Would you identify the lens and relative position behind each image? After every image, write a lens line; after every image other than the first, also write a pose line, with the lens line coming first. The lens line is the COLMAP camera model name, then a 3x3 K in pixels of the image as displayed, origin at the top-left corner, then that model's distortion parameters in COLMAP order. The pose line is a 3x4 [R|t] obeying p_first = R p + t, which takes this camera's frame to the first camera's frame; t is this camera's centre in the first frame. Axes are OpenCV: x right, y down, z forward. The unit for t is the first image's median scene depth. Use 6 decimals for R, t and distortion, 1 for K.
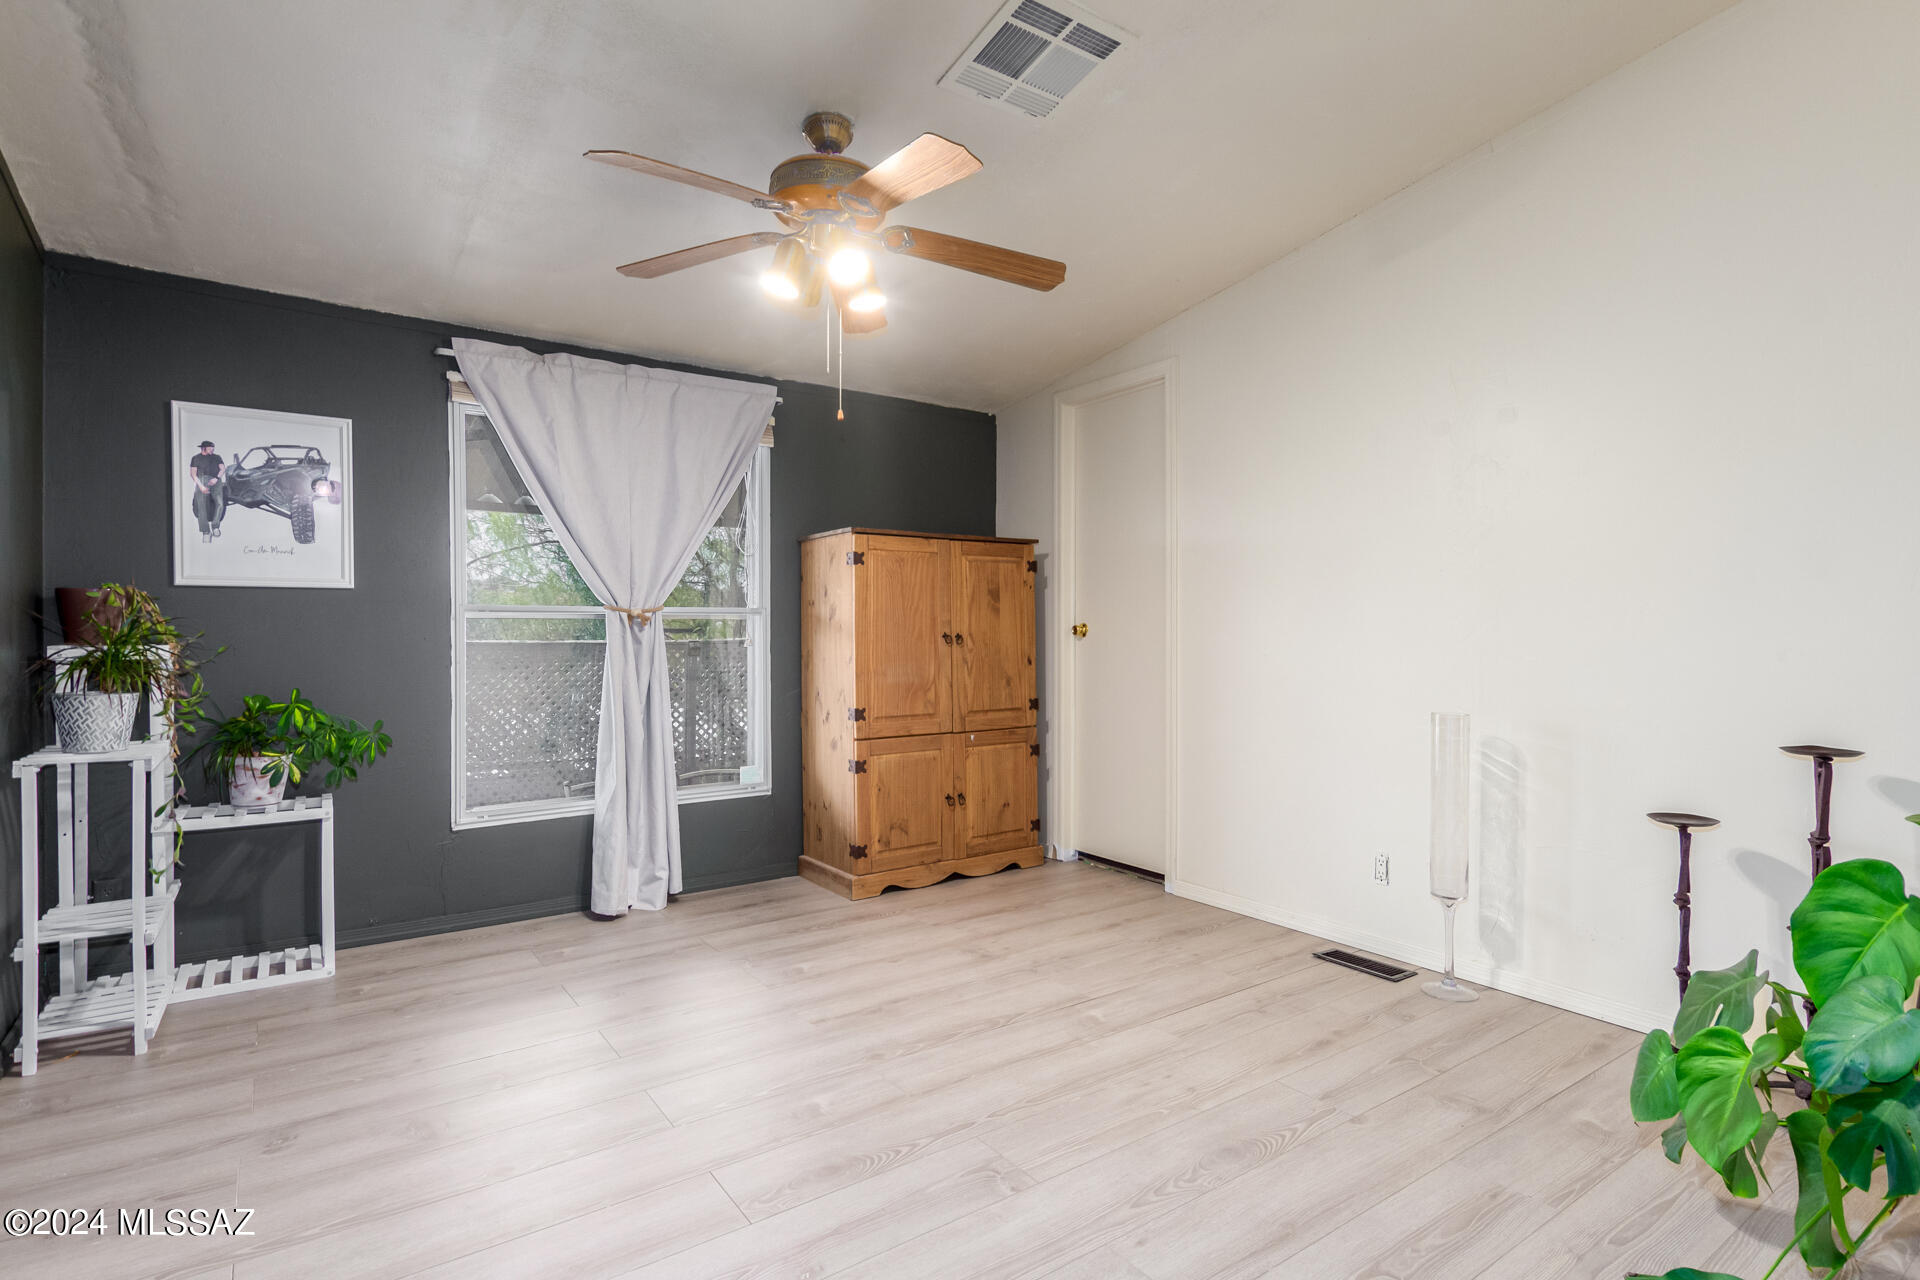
lens RADIAL K [[967.1, 0, 966.9], [0, 967.1, 639.6], [0, 0, 1]] dist [0.011121, -0.001902]
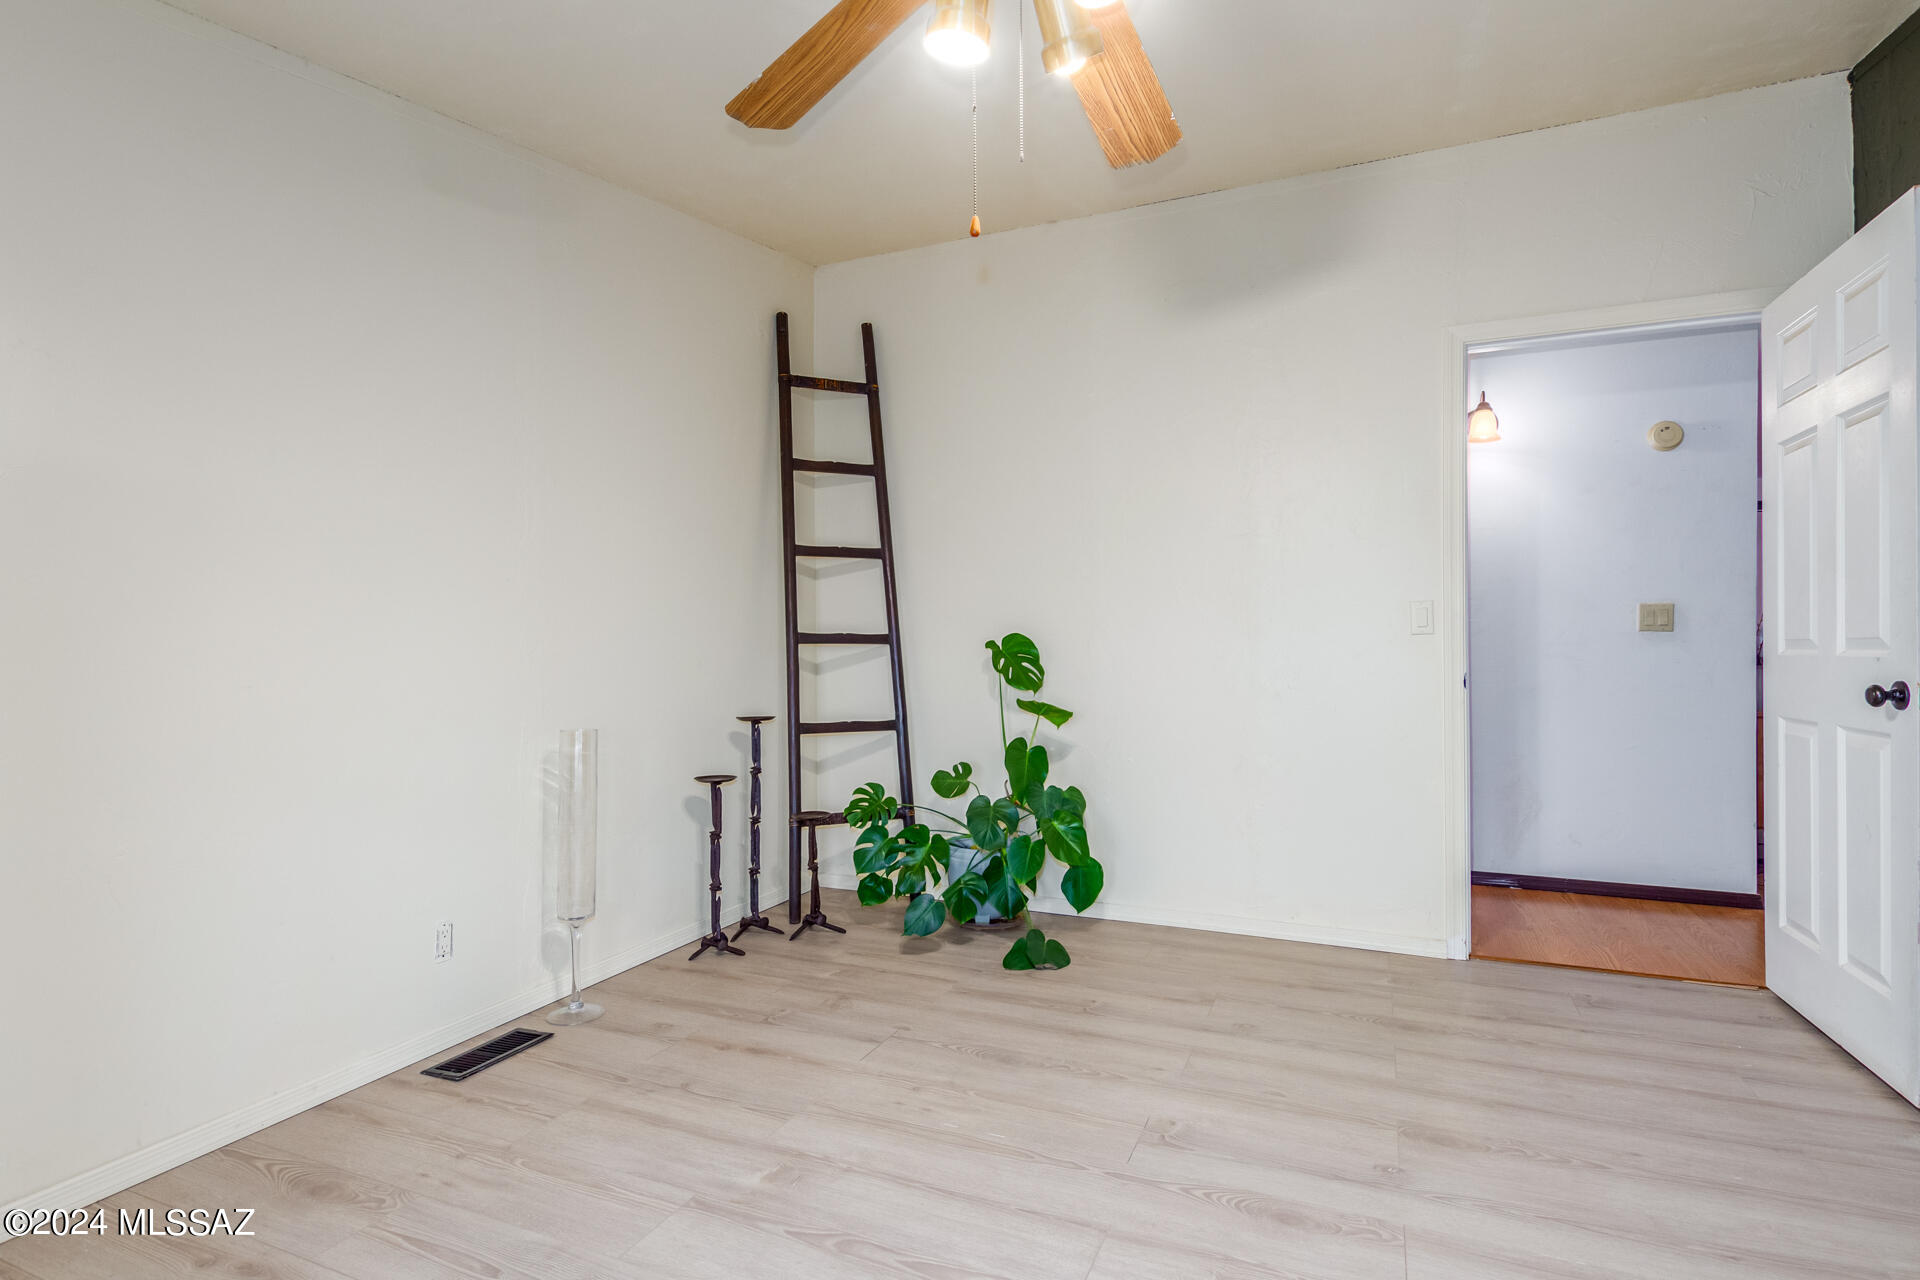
lens RADIAL K [[919.7, 0, 942.3], [0, 919.7, 633.3], [0, 0, 1]] dist [0.007592, -0.000544]
pose [[-0.504346, 0.021390, 0.863237, -0.399725], [0.007318, 0.999763, -0.020497, 0.000092], [-0.863471, -0.004020, -0.504383, 0.922689]]
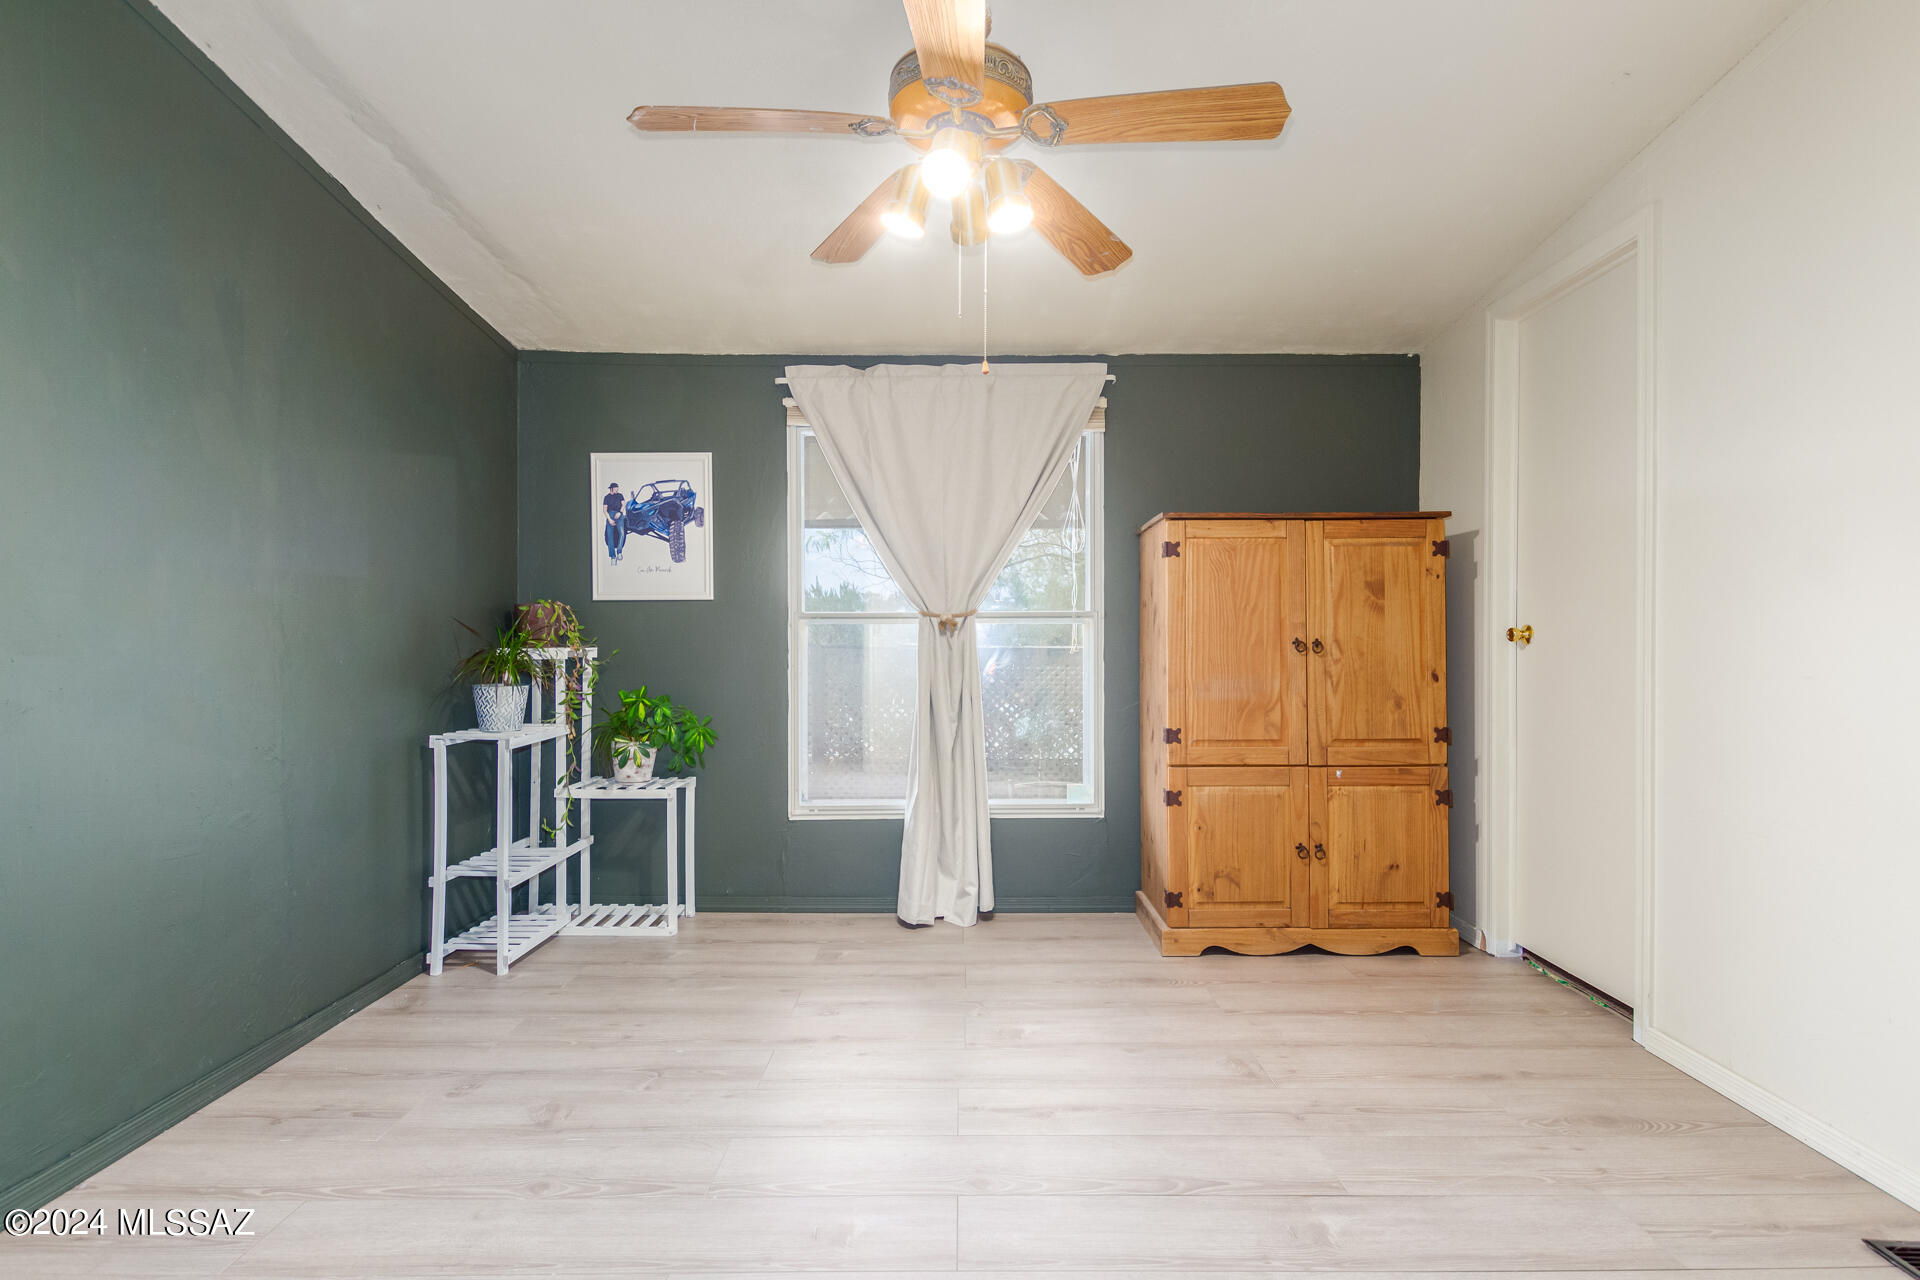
lens RADIAL K [[919.7, 0, 949.6], [0, 919.7, 648.0], [0, 0, 1]] dist [0.007592, -0.000544]
pose [[0.812059, 0.005693, -0.583548, 0.214554], [-0.004116, 0.999983, 0.004028, -0.001174], [0.583561, -0.000869, 0.812069, 0.261668]]
